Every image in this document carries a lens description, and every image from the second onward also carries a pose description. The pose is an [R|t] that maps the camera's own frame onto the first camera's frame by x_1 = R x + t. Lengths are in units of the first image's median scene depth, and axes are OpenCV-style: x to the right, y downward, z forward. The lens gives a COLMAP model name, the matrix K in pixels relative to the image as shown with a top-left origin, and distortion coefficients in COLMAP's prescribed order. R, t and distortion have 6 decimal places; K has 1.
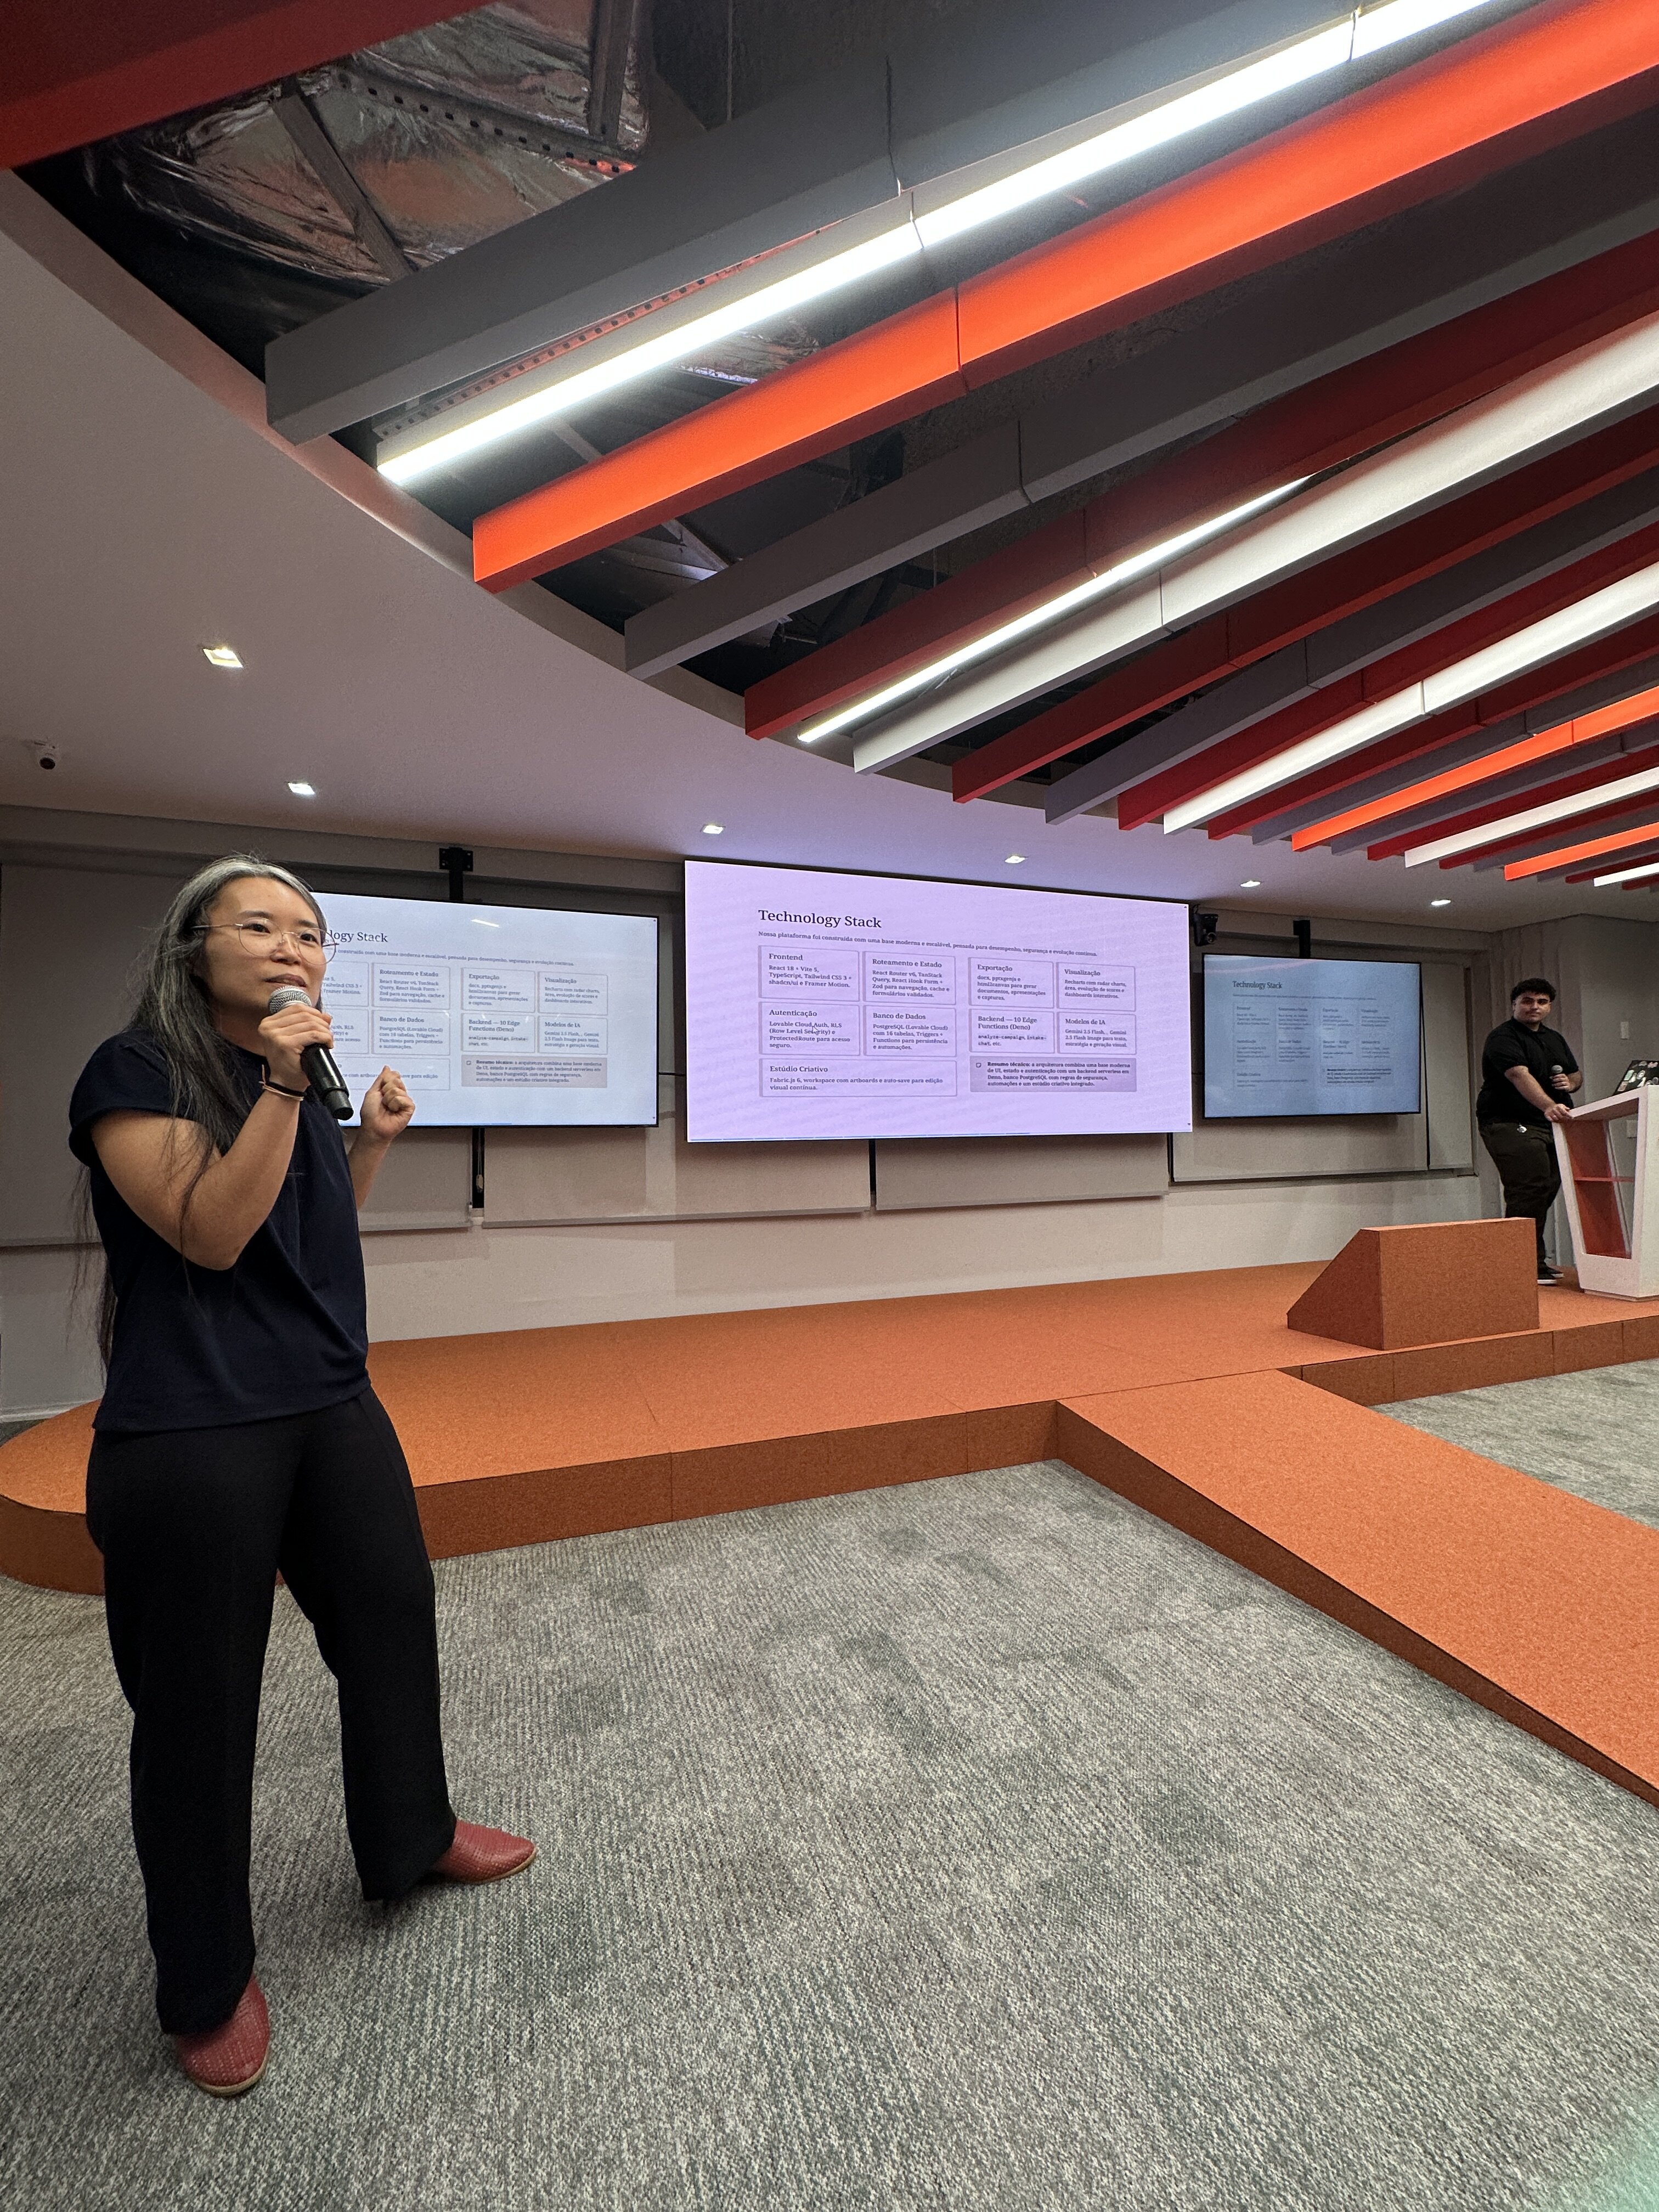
lens RADIAL K [[886.6, 0, 831.0], [0, 886.6, 1107.1], [0, 0, 1]] dist [0.001403, -0.000441]
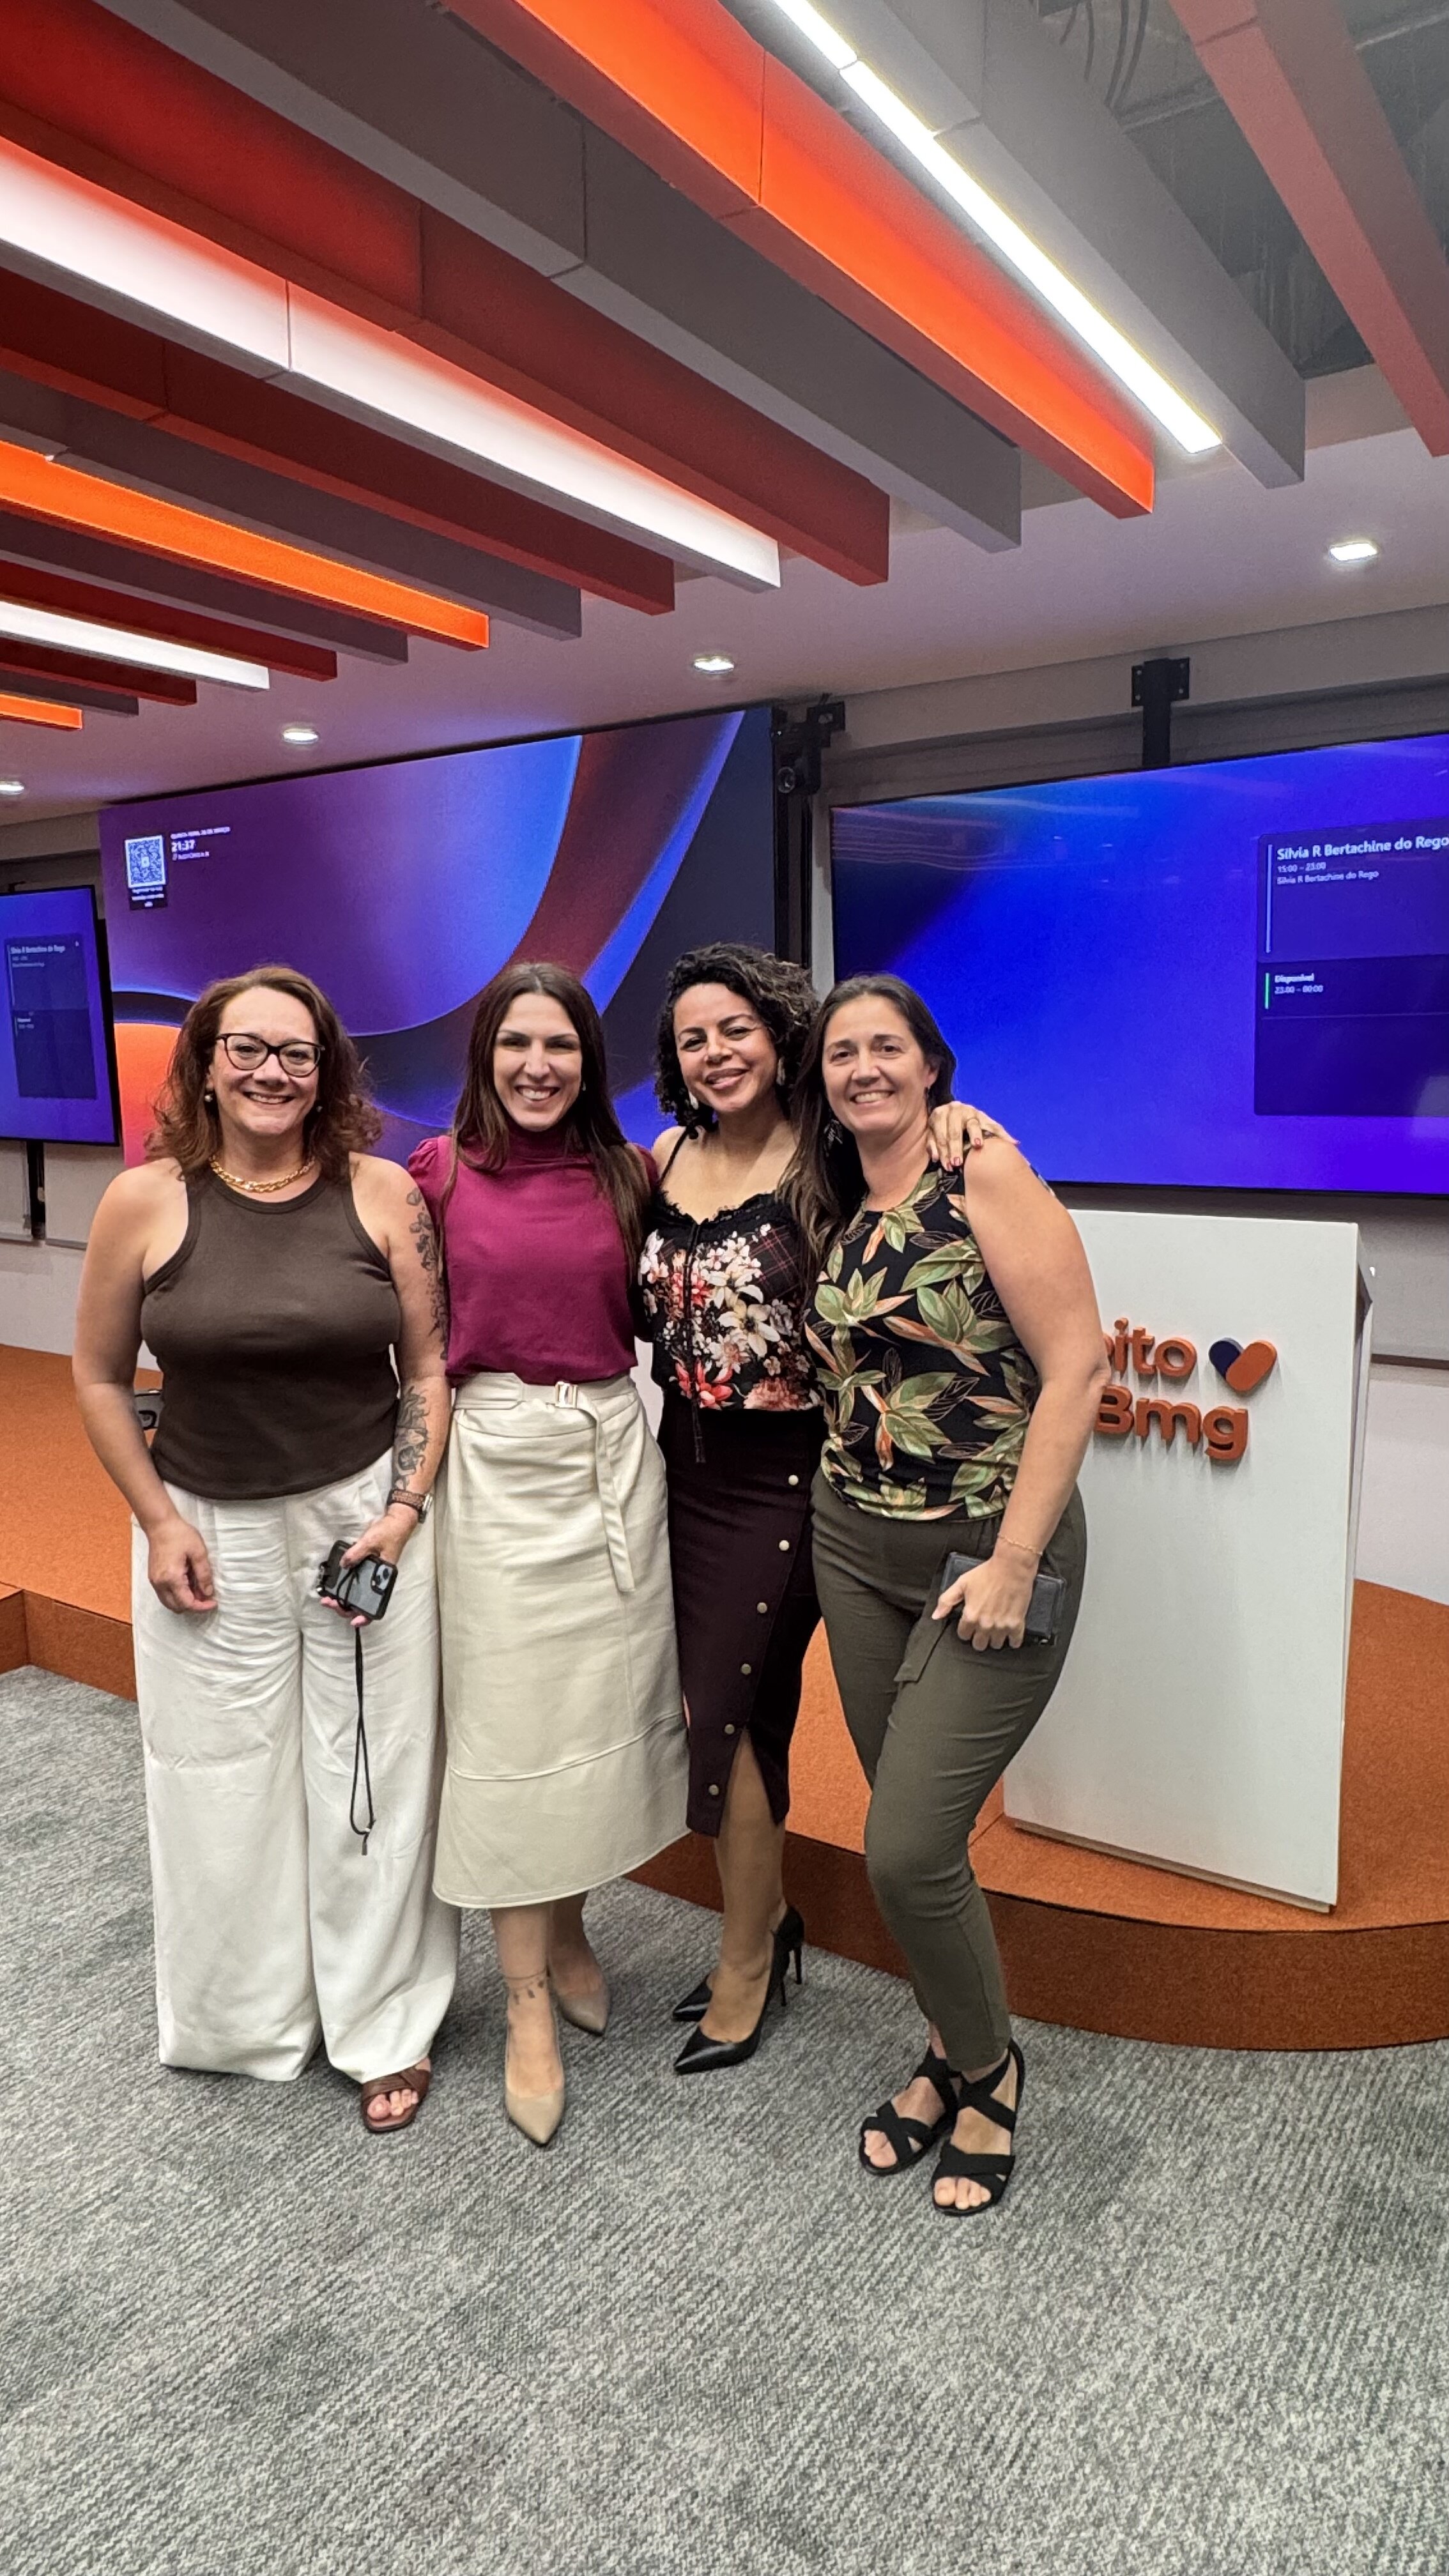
lens RADIAL K [[1593.0, 0, 728.6], [0, 1593.0, 1278.8], [0, 0, 1]] dist [0.029320, -0.007225]
pose [[0.582289, 0.130532, -0.802434, 2.444629], [0.024282, 0.983793, 0.177654, -0.194957], [0.812619, -0.122930, 0.569683, 1.071704]]
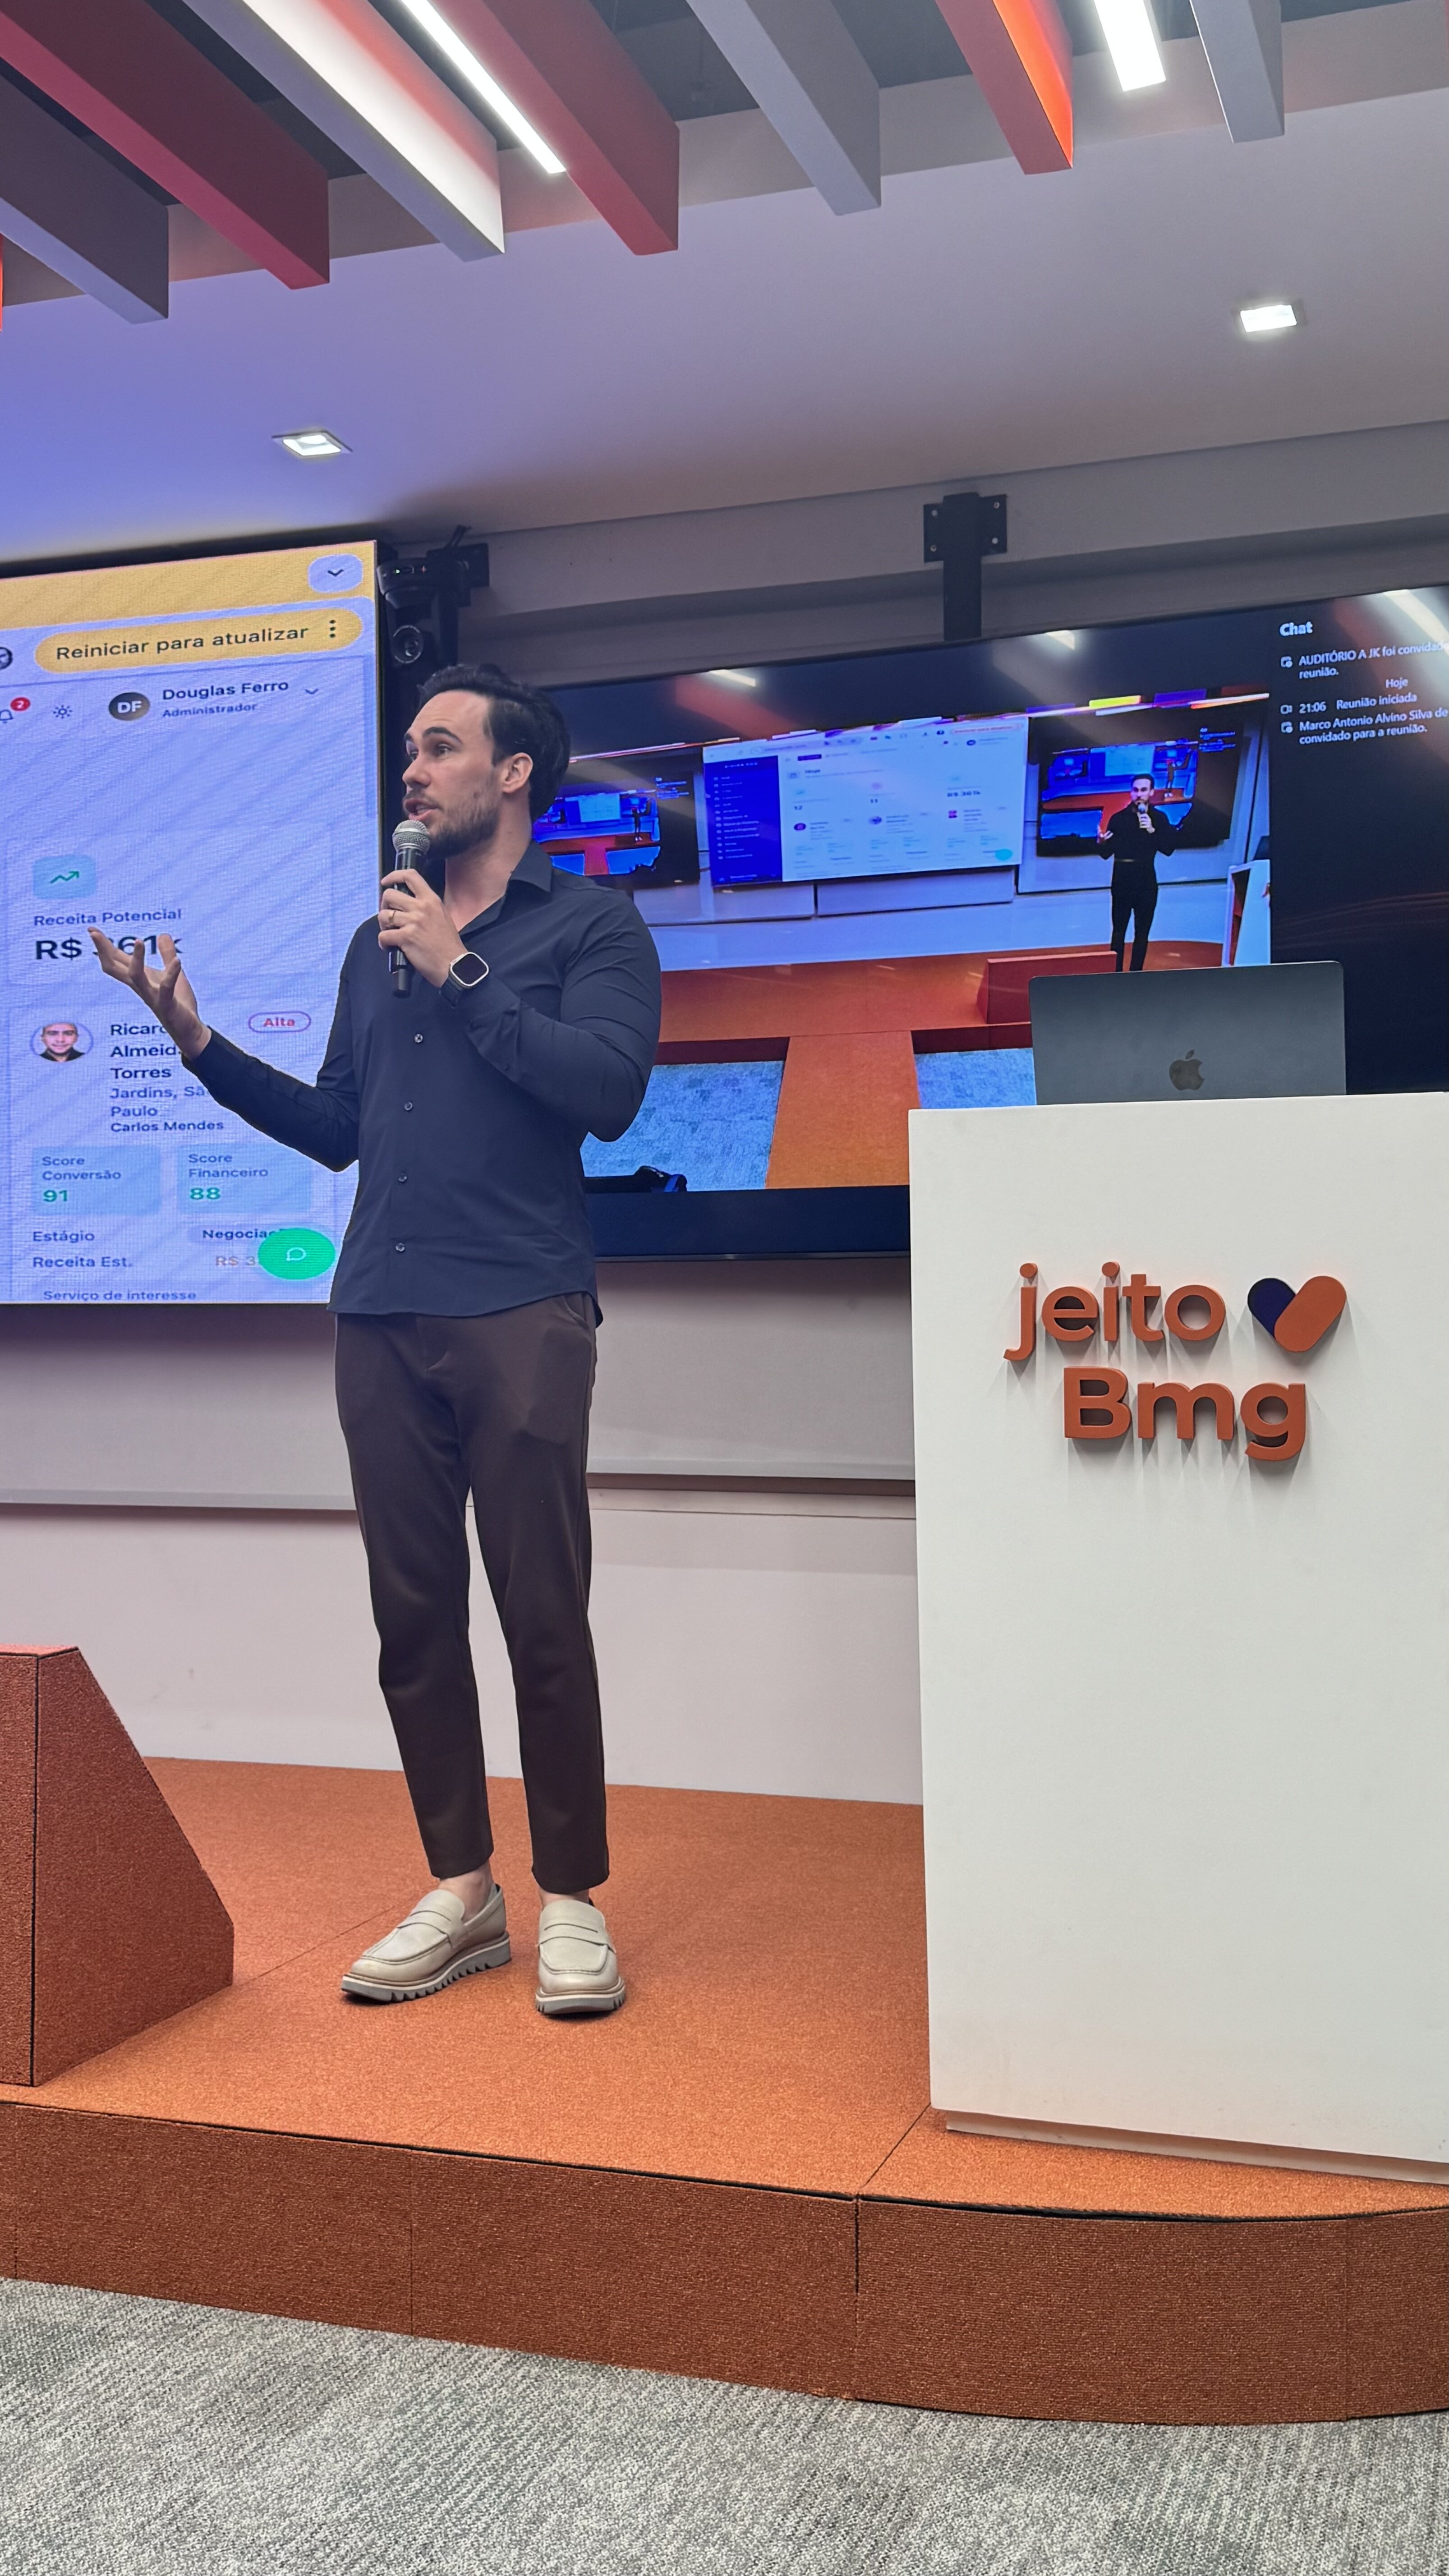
lens RADIAL K [[2536.5, 0, 709.8], [0, 2536.5, 1280.0], [0, 0, 1]] dist [0.093094, 0.000000]
pose [[0.766551, 0.008772, -0.642123, 2.340224], [0.009106, 0.999658, 0.024528, -0.000633], [0.642118, -0.024649, 0.766209, 0.910448]]
